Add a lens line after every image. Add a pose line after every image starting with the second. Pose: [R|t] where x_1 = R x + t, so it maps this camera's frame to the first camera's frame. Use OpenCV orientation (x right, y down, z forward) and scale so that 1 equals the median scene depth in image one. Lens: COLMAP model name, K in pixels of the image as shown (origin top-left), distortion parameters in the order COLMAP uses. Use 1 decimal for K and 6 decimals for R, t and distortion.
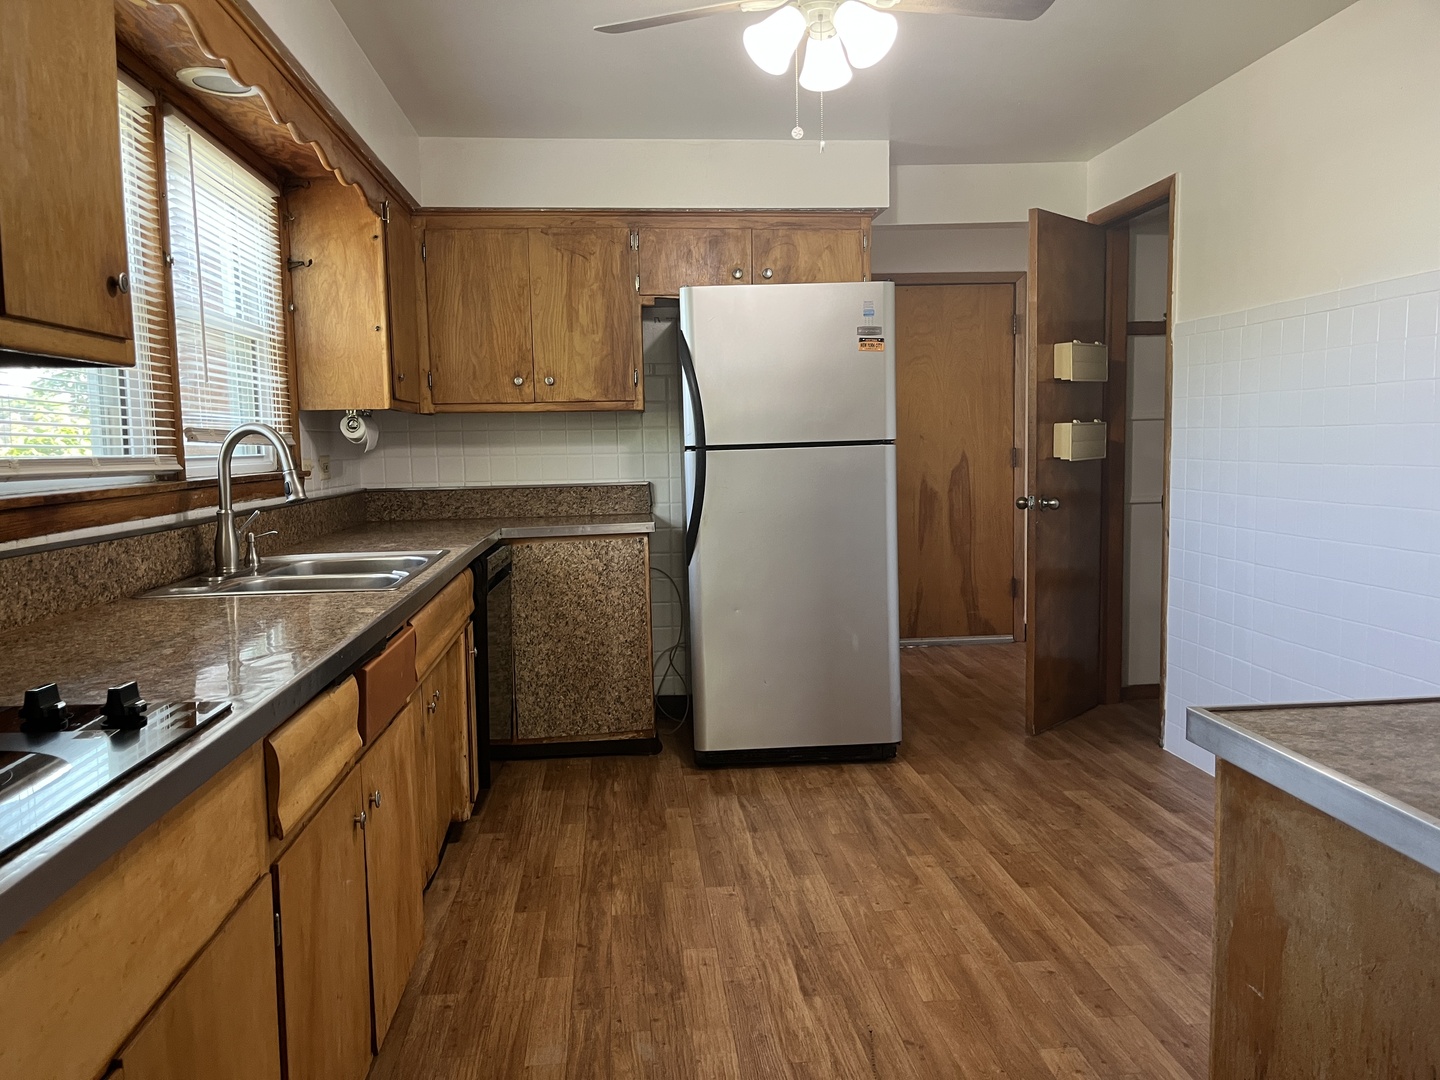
lens RADIAL K [[1081.4, 0, 719.9], [0, 1081.4, 540.1], [0, 0, 1]] dist [0.000458, -0.004777]
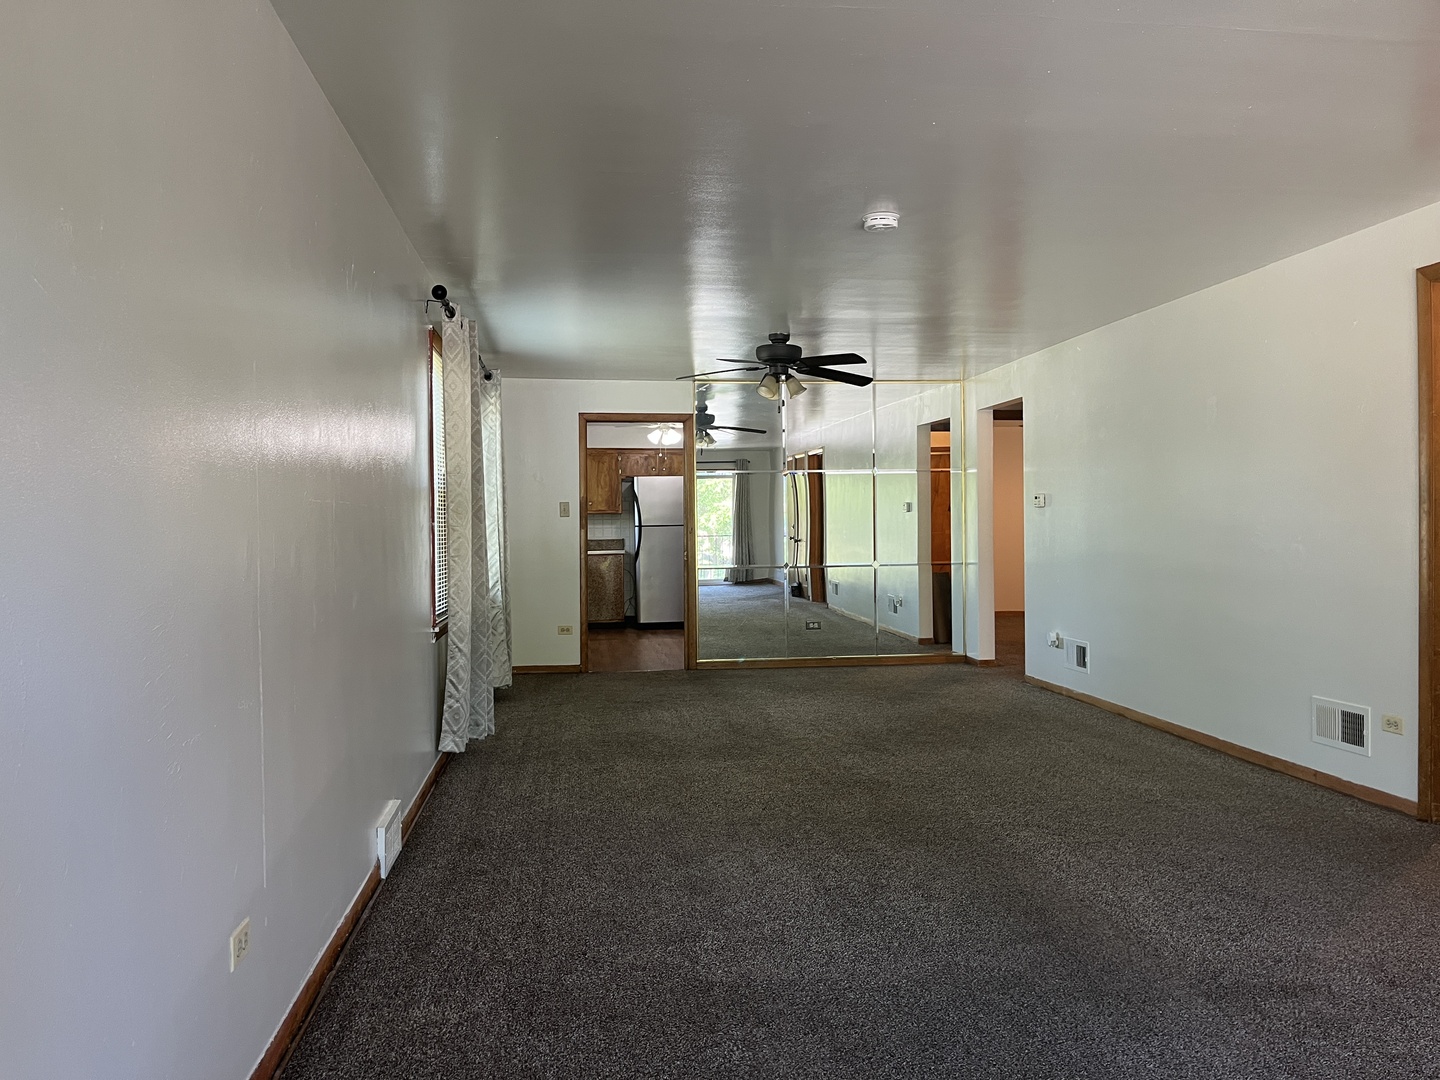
lens RADIAL K [[1081.4, 0, 720.2], [0, 1081.4, 537.4], [0, 0, 1]] dist [0.000458, -0.004777]
pose [[0.999125, 0.008742, 0.040906, 0.080535], [-0.005639, 0.997139, -0.075382, 0.171488], [-0.041448, 0.075085, 0.996315, -2.011574]]
